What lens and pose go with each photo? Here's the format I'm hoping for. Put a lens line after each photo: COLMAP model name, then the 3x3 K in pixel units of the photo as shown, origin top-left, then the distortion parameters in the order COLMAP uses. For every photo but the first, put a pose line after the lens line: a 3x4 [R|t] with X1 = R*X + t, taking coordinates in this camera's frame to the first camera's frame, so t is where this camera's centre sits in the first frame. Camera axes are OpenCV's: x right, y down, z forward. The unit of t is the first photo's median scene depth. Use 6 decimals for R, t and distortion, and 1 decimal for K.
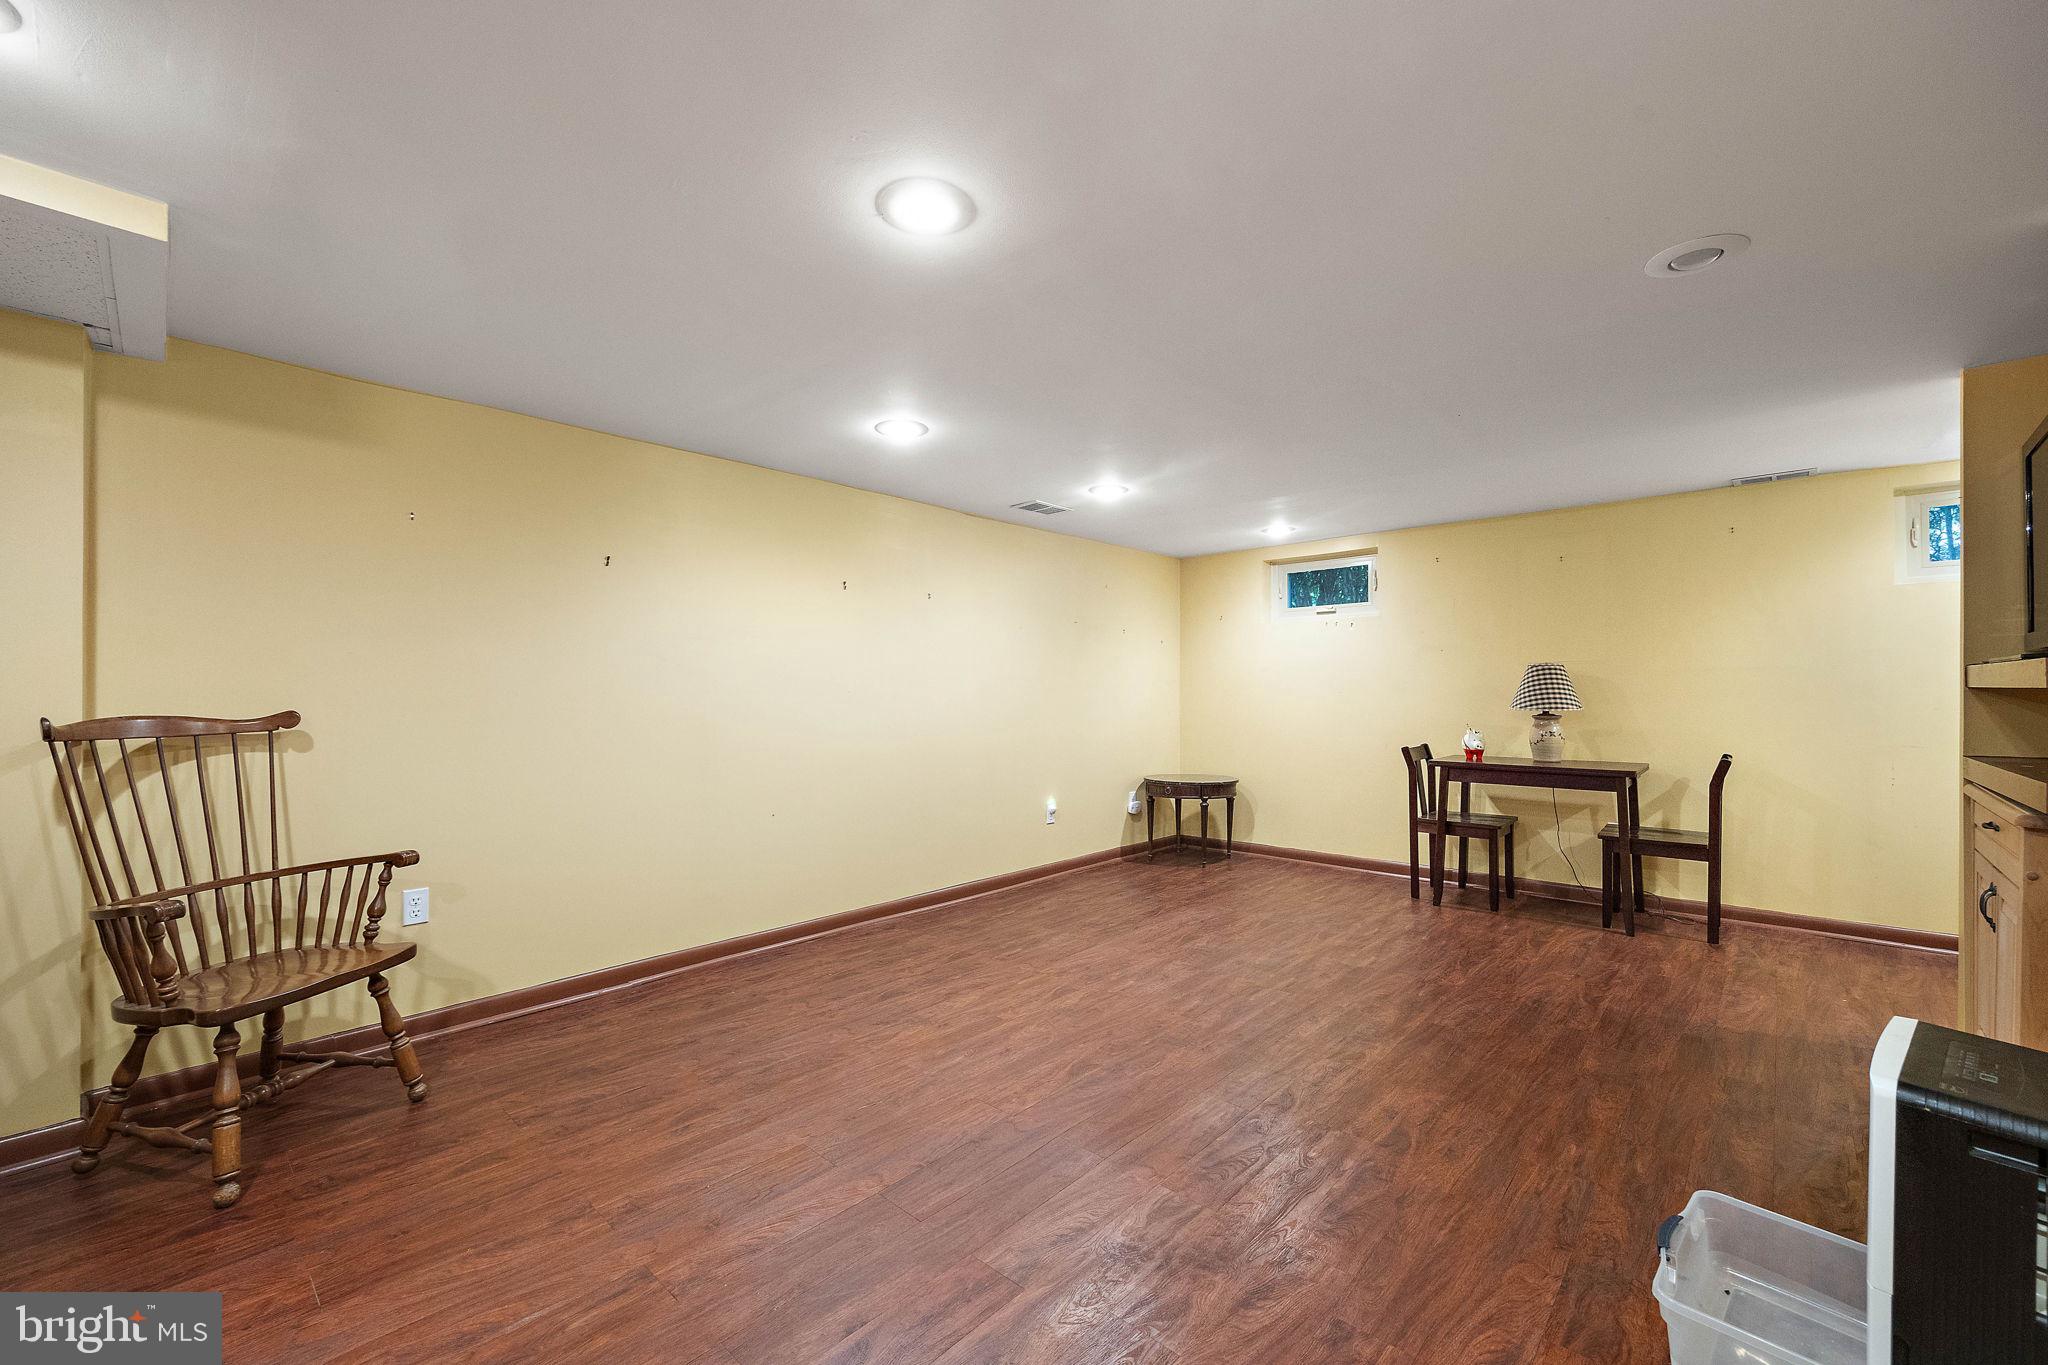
lens RADIAL K [[819.4, 0, 1032.0], [0, 819.4, 692.0], [0, 0, 1]] dist [-0.002112, 0.000003]
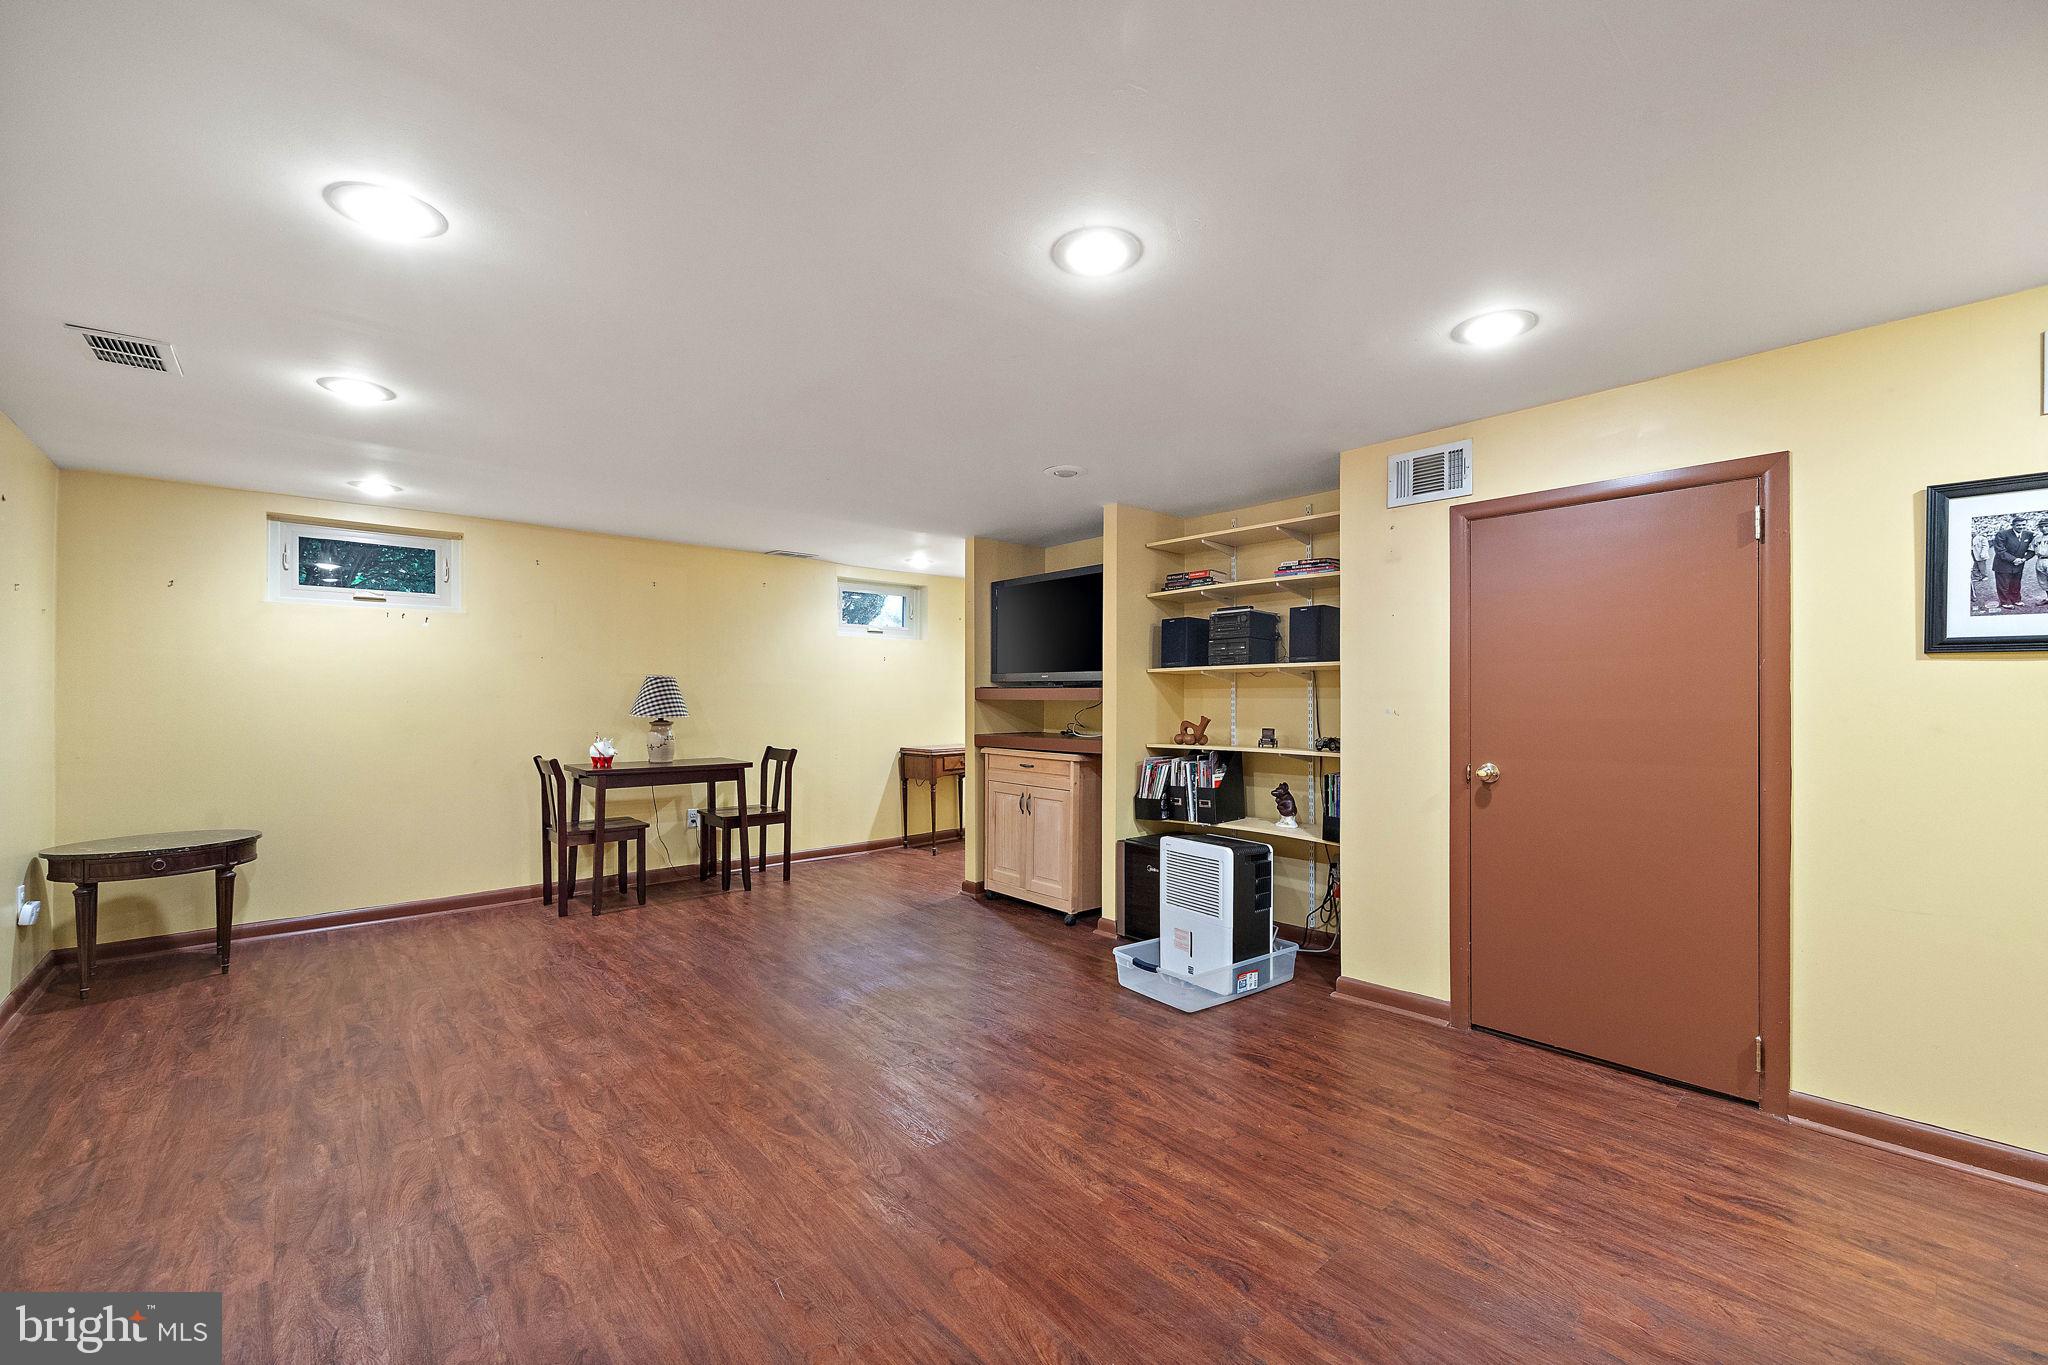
lens RADIAL K [[827.1, 0, 1039.9], [0, 827.1, 701.2], [0, 0, 1]] dist [-0.002351, 0.000331]
pose [[0.095325, 0.000702, 0.995446, -0.470480], [-0.003247, 0.999995, -0.000395, -0.001698], [-0.995441, -0.003195, 0.095327, 0.375942]]
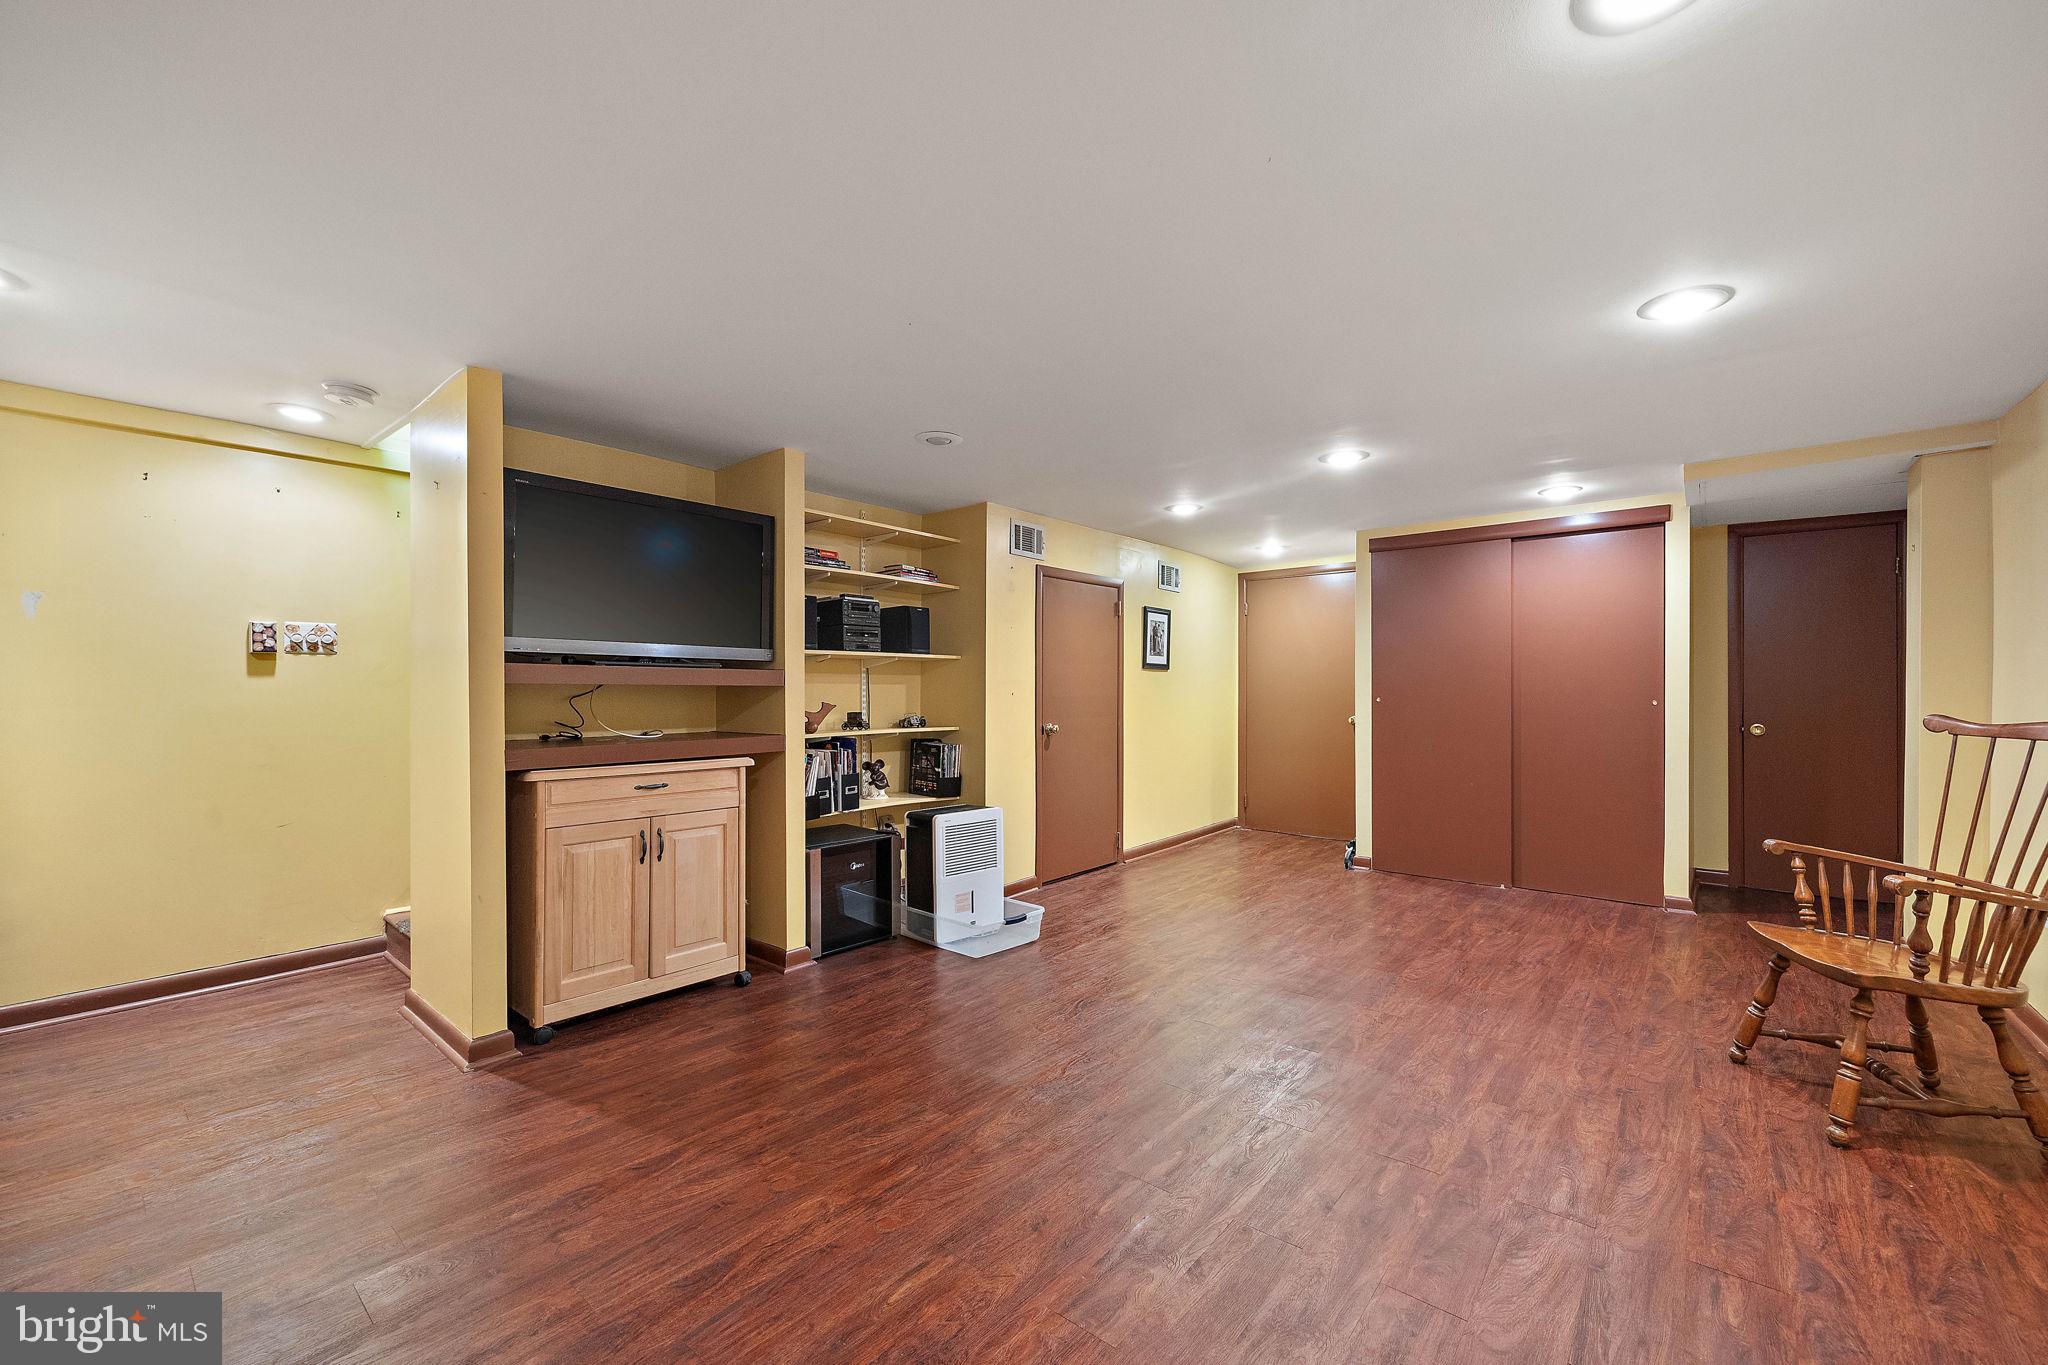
lens RADIAL K [[827.1, 0, 1032.8], [0, 827.1, 687.0], [0, 0, 1]] dist [-0.002351, 0.000331]
pose [[-0.998642, 0.000508, -0.052094, 0.302219], [0.000611, 0.999998, -0.001953, -0.000025], [0.052093, -0.001982, -0.998640, 1.193377]]
